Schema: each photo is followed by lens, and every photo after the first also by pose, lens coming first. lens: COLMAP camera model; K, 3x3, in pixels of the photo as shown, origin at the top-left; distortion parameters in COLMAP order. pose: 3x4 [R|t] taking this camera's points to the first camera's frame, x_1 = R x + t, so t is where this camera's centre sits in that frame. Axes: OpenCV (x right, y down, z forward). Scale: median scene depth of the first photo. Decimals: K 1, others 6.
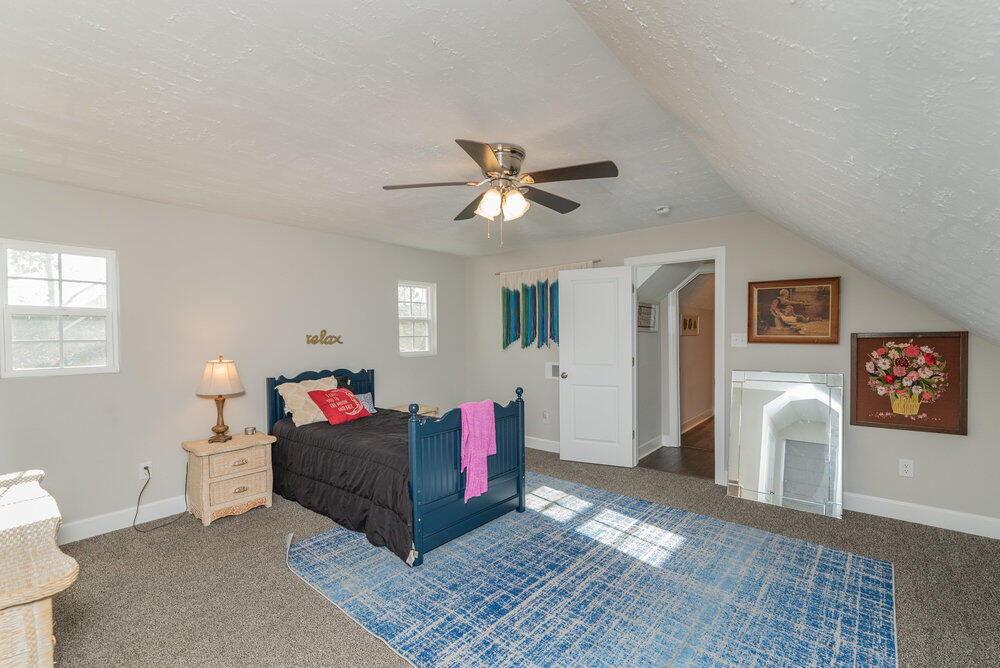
lens RADIAL K [[433.8, 0, 501.5], [0, 433.8, 337.5], [0, 0, 1]] dist [0.009203, 0.000644]
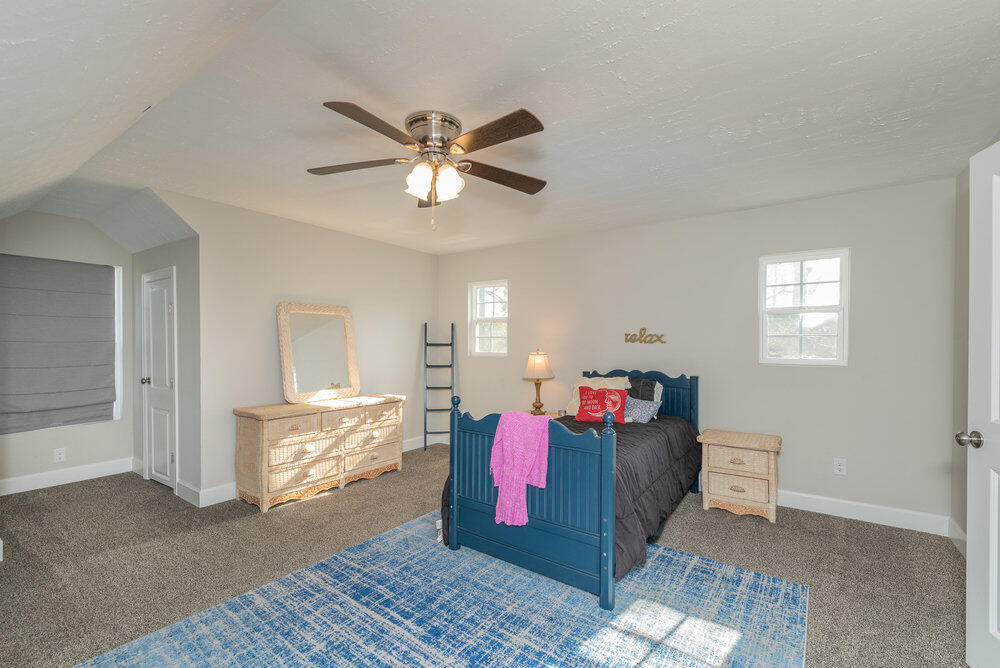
lens RADIAL K [[433.8, 0, 501.5], [0, 433.8, 337.5], [0, 0, 1]] dist [0.009203, 0.000644]
pose [[0.074638, 0.009355, -0.997167, 0.682204], [0.003339, 0.999948, 0.009631, -0.009698], [0.997205, -0.004048, 0.074603, 0.799475]]
